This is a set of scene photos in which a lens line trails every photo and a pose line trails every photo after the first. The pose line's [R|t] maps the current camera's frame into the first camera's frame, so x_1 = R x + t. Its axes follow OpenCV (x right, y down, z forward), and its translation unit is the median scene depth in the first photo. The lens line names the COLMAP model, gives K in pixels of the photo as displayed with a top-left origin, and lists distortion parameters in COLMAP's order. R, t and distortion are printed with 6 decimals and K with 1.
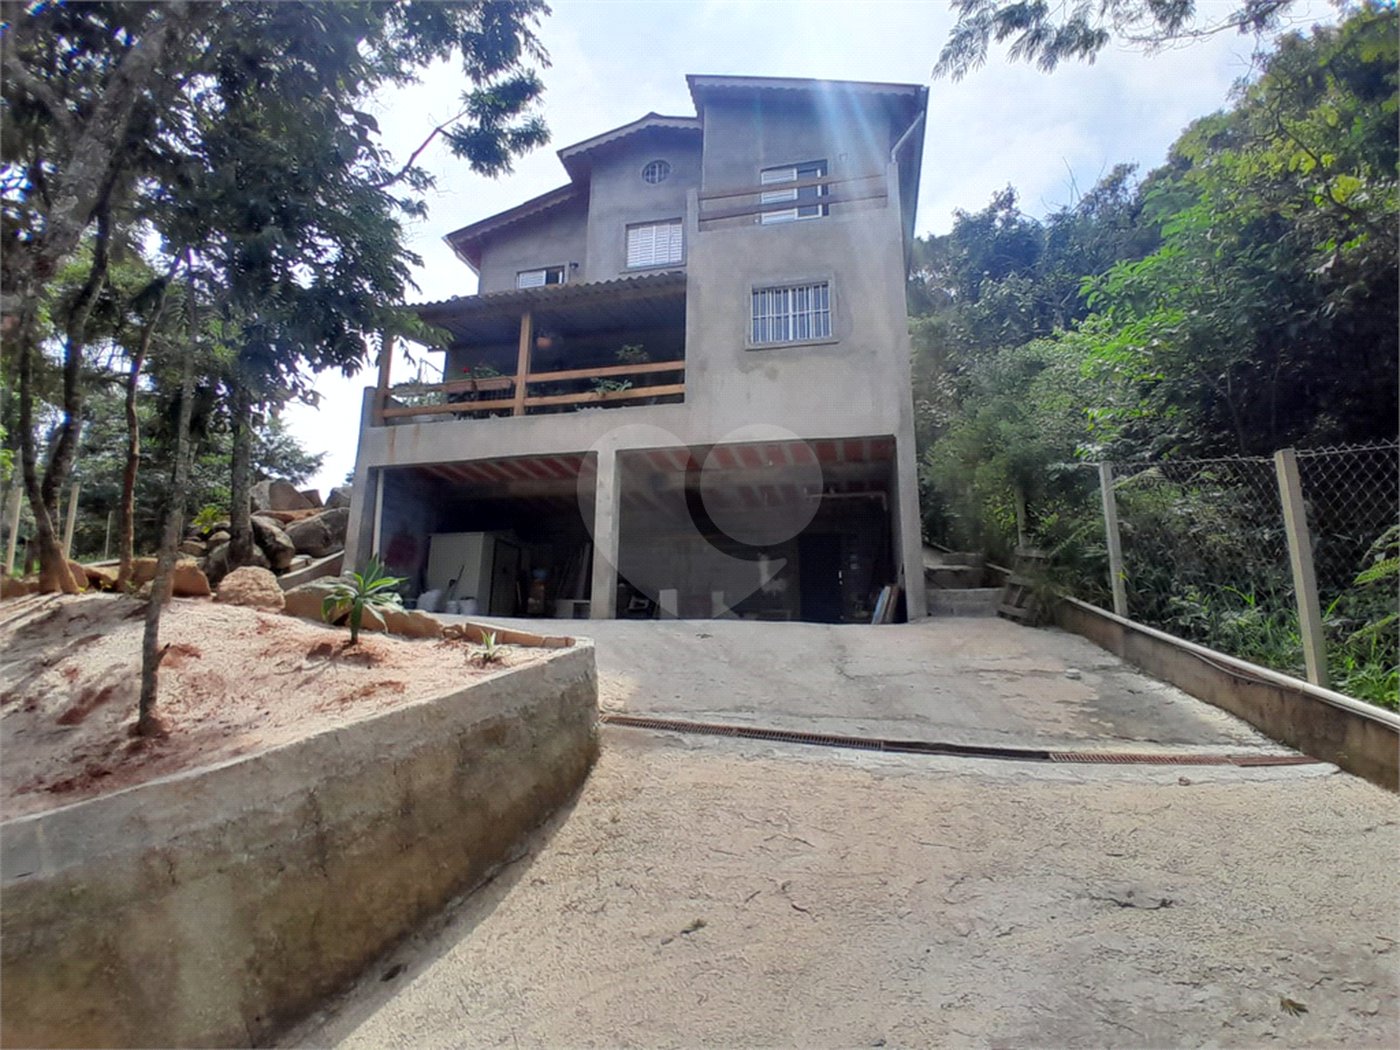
lens RADIAL K [[712.4, 0, 697.0], [0, 712.4, 519.3], [0, 0, 1]] dist [0.003381, -0.046904]
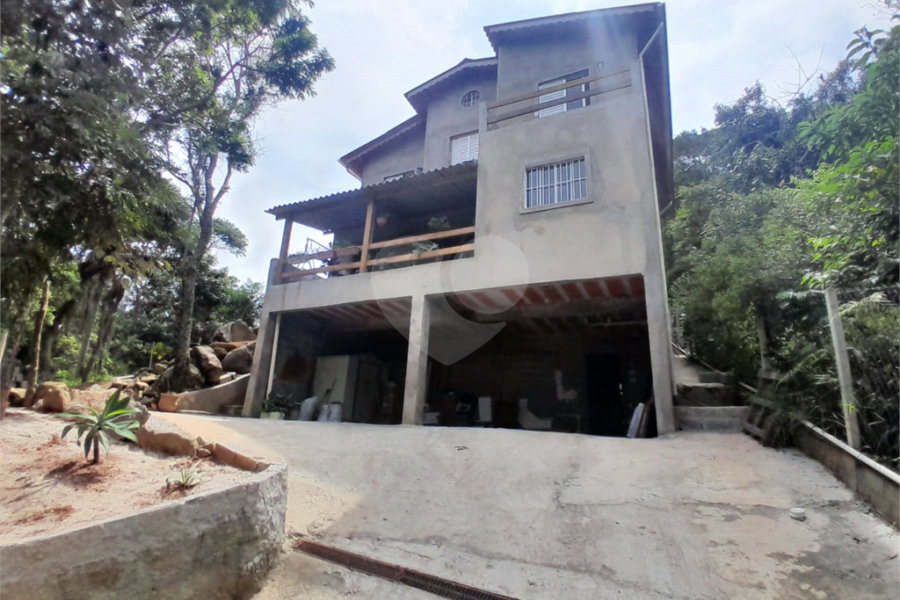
lens RADIAL K [[465.7, 0, 445.0], [0, 465.7, 299.2], [0, 0, 1]] dist [0.015253, -0.055773]
pose [[0.973008, -0.034500, -0.228178, 0.121444], [0.014709, 0.996023, -0.087876, -0.010922], [0.230302, 0.082148, 0.969646, 0.156622]]
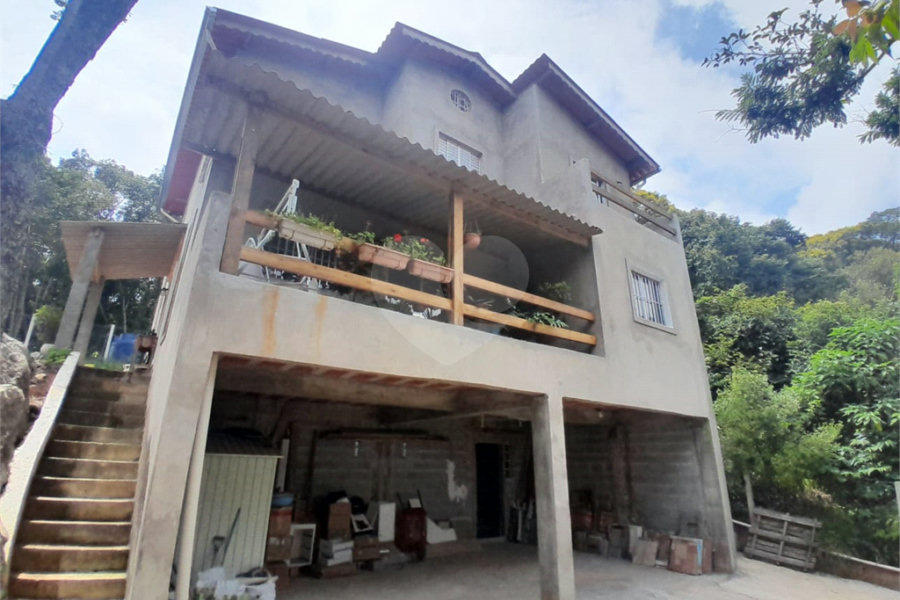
lens RADIAL K [[457.4, 0, 448.3], [0, 457.4, 296.7], [0, 0, 1]] dist [0.003859, -0.047038]
pose [[0.660215, 0.257445, 0.705577, -0.635186], [-0.178032, 0.966289, -0.185985, -0.085053], [-0.729672, -0.002825, 0.683792, 0.702392]]
